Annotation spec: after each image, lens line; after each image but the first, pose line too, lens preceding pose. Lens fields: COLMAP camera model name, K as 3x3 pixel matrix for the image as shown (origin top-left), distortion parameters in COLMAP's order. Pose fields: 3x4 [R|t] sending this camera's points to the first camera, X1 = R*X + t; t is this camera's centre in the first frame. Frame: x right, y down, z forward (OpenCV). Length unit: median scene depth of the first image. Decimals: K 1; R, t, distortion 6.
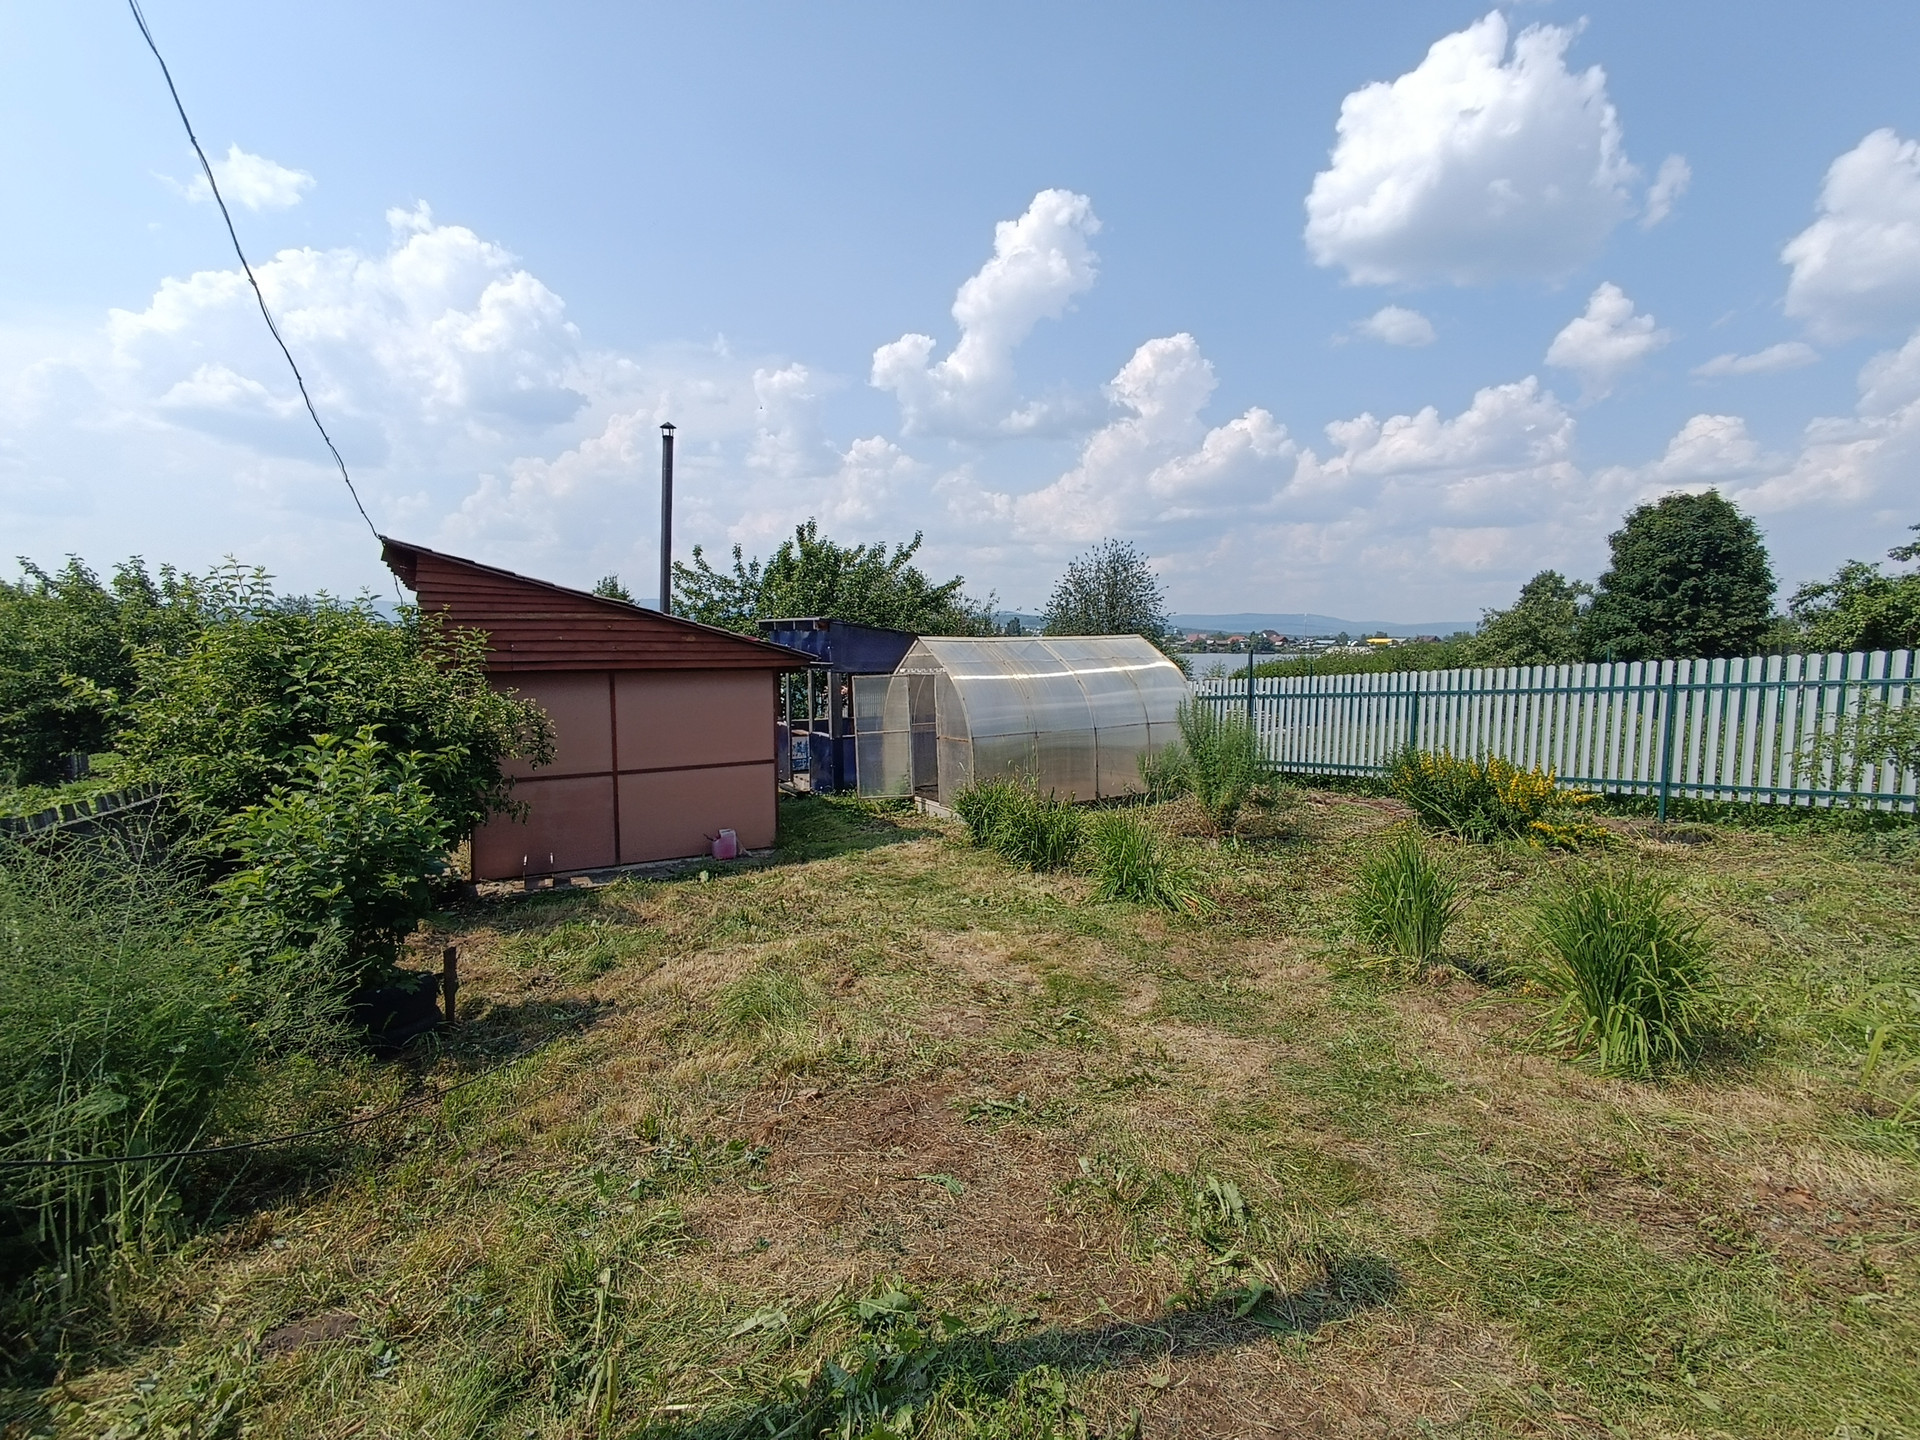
lens RADIAL K [[880.9, 0, 962.4], [0, 880.9, 711.3], [0, 0, 1]] dist [-0.028565, 0.032542]
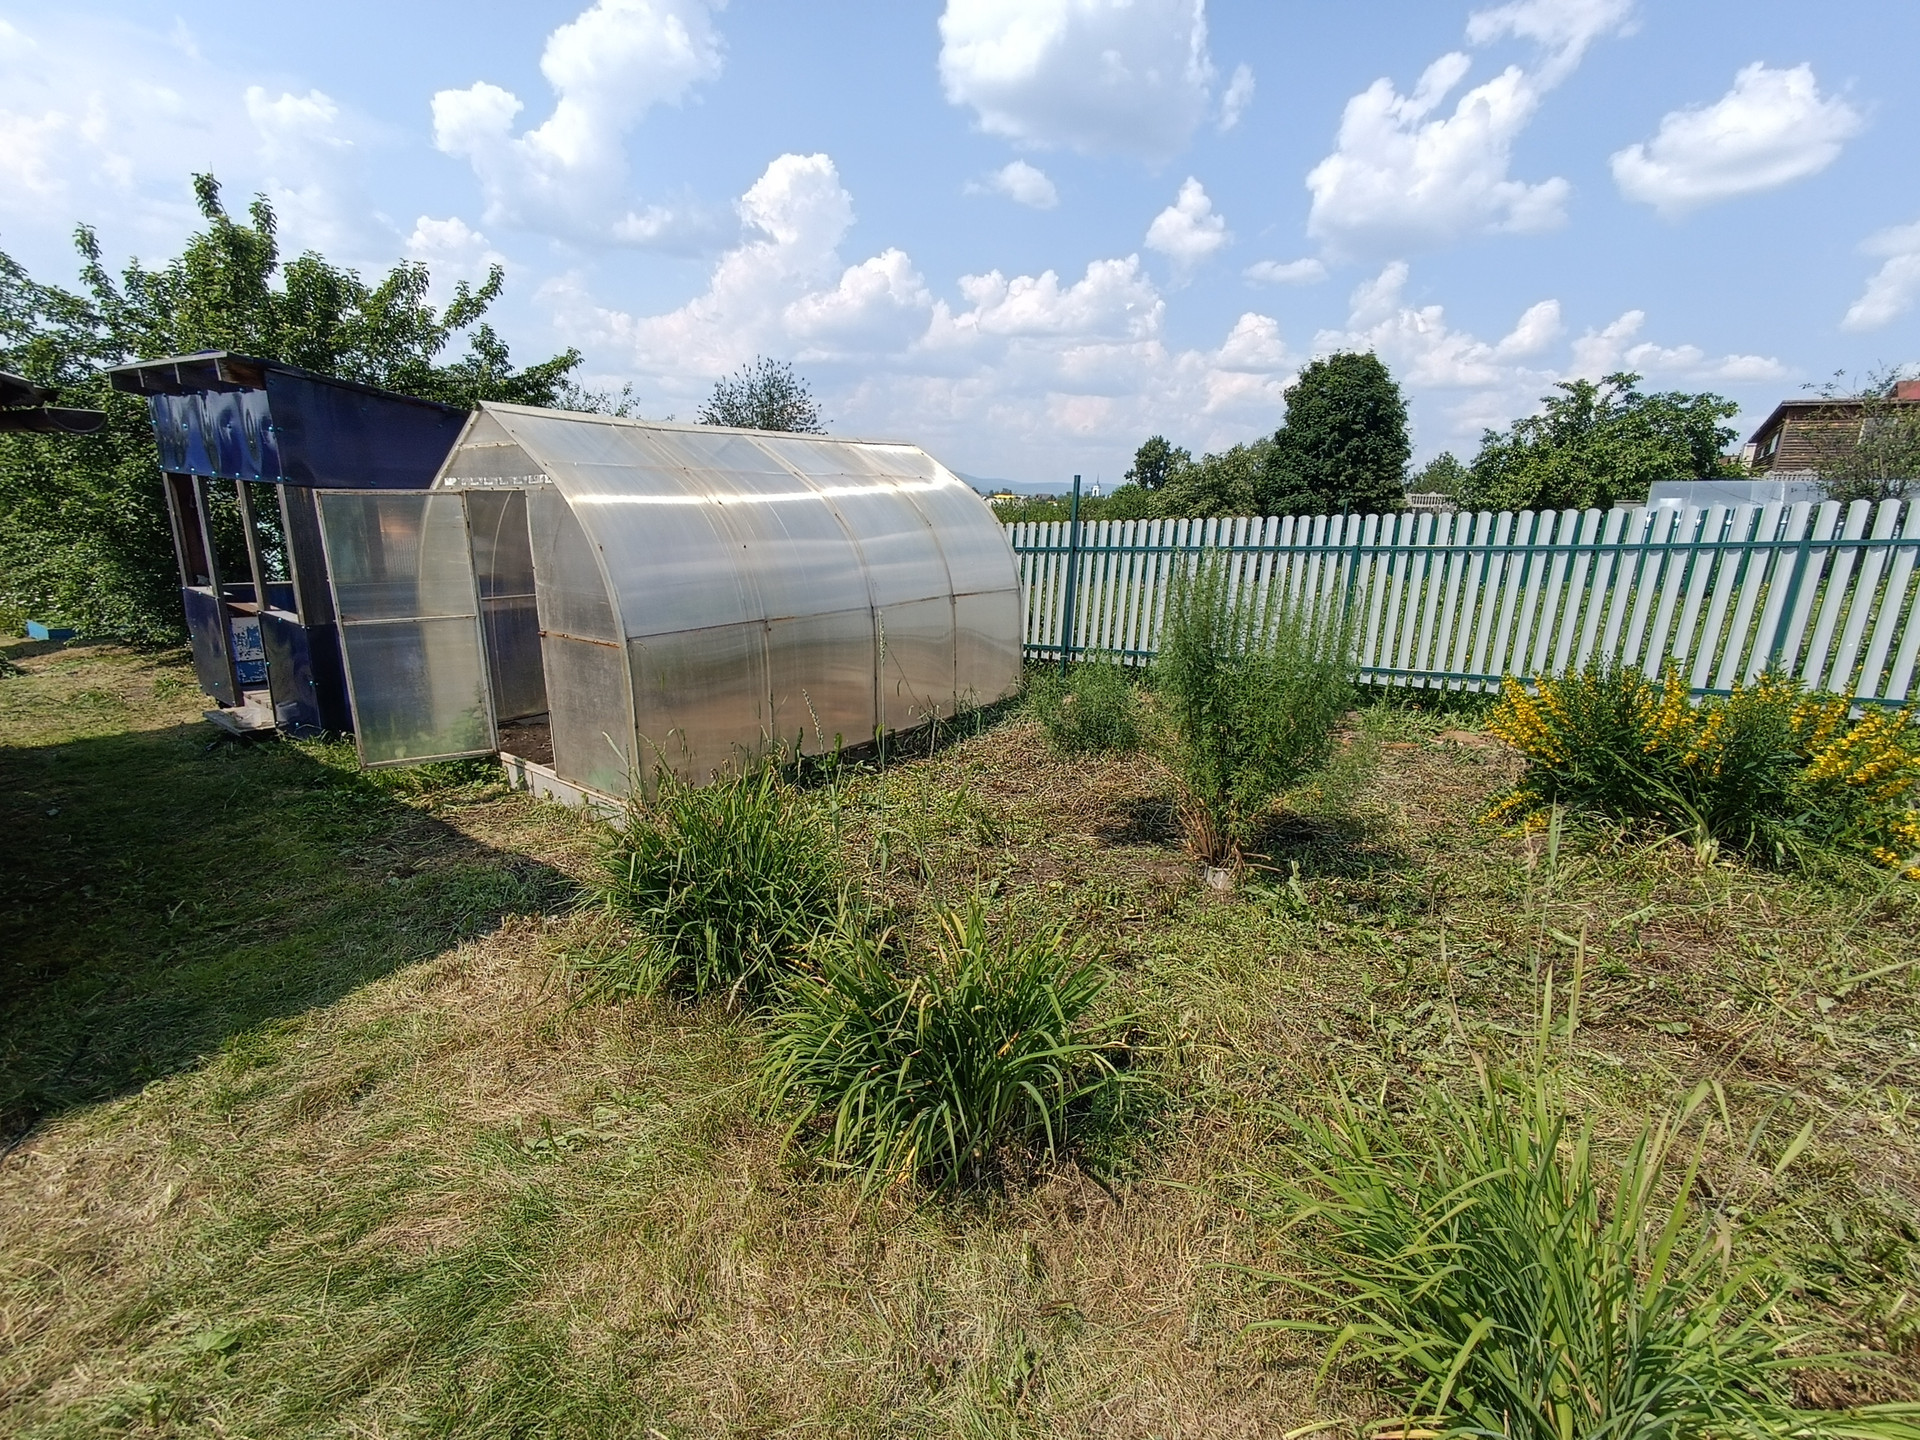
lens RADIAL K [[880.9, 0, 962.4], [0, 880.9, 711.3], [0, 0, 1]] dist [-0.028565, 0.032542]
pose [[0.921137, -0.055472, 0.385265, -0.002051], [-0.009941, 0.986117, 0.165753, -0.002910], [-0.389111, -0.156511, 0.907798, 0.202087]]
